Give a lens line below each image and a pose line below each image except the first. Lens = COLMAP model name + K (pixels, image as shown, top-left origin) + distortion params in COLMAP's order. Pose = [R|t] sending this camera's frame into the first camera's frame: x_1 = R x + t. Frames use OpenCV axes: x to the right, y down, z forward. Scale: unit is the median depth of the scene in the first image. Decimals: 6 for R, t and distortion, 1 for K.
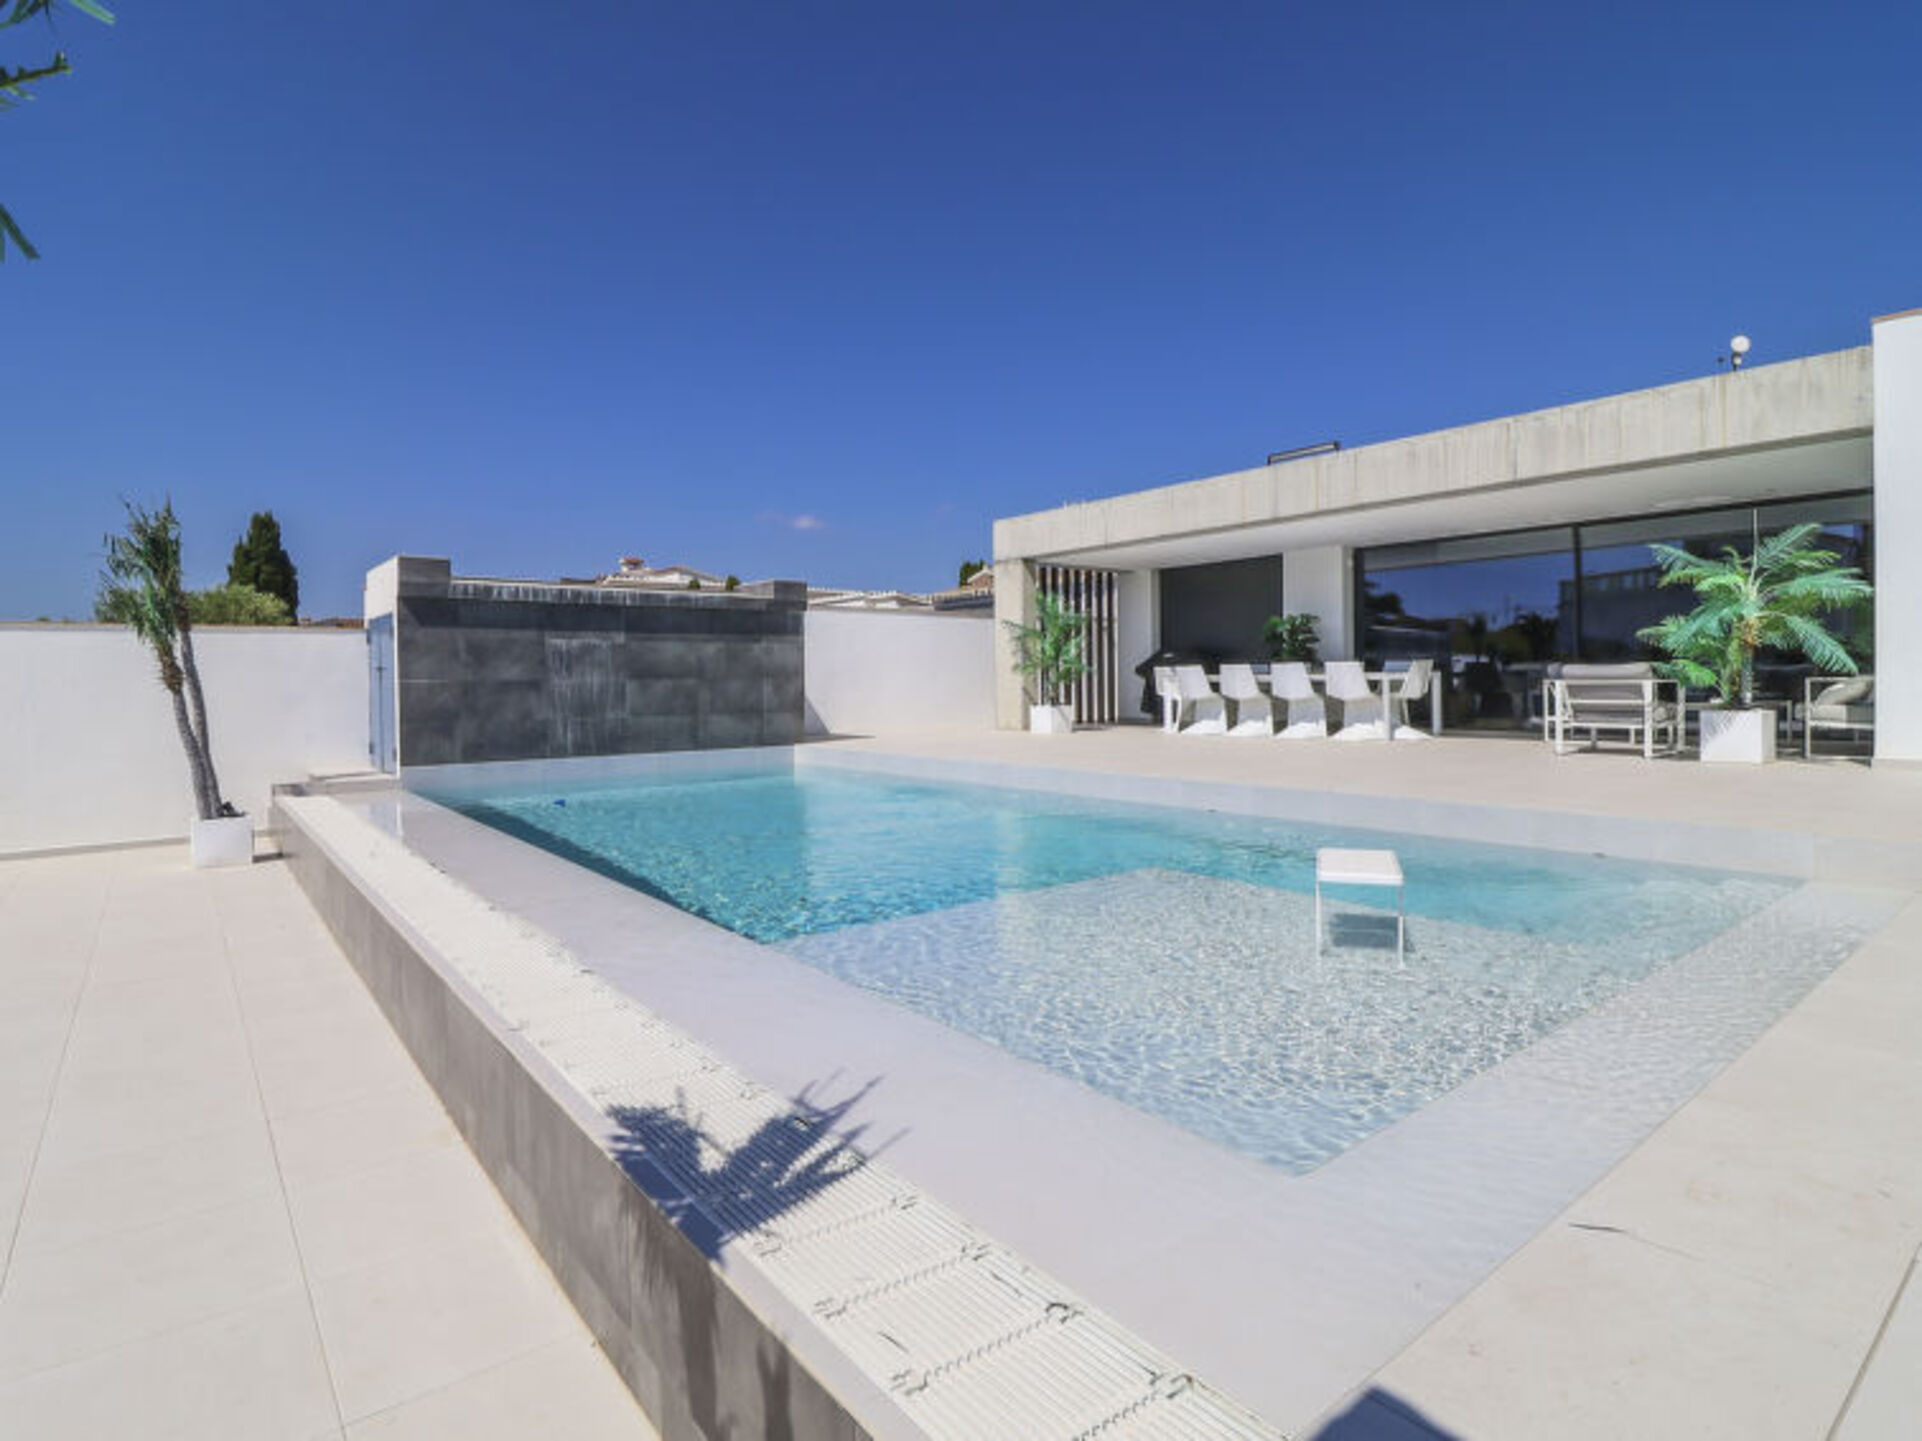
lens RADIAL K [[994.2, 0, 1013.6], [0, 994.2, 715.2], [0, 0, 1]] dist [0.018598, -0.017358]
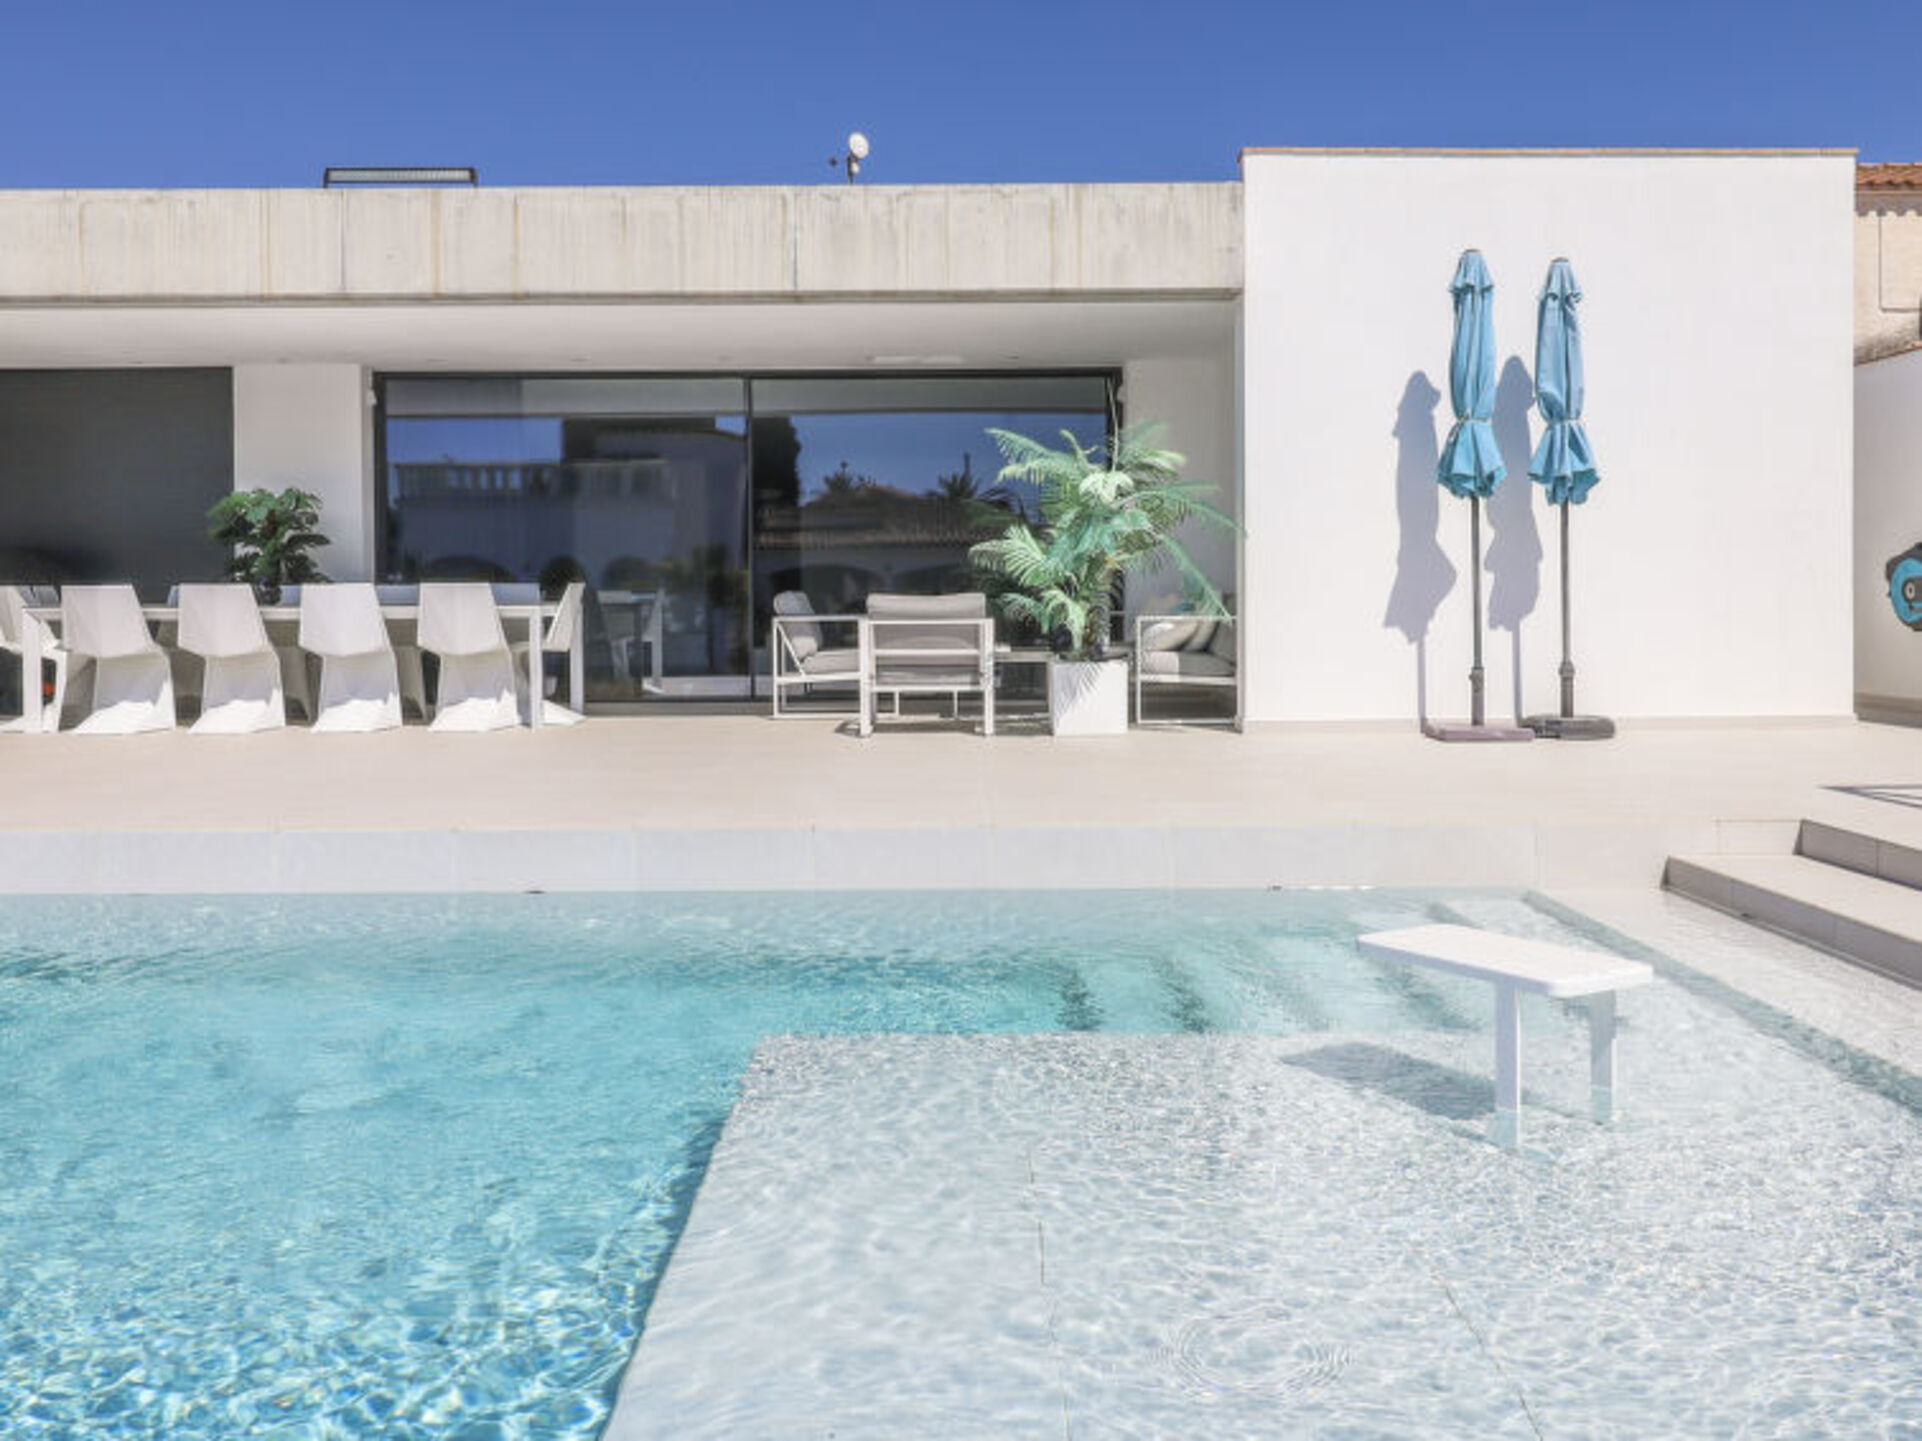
lens RADIAL K [[1719.1, 0, 960.4], [0, 1719.1, 624.8], [0, 0, 1]] dist [0.057110, -0.005549]
pose [[0.664914, -0.000094, 0.746920, -0.191967], [0.024575, 0.999461, -0.021751, -0.005286], [-0.746515, 0.032818, 0.664558, 0.202464]]
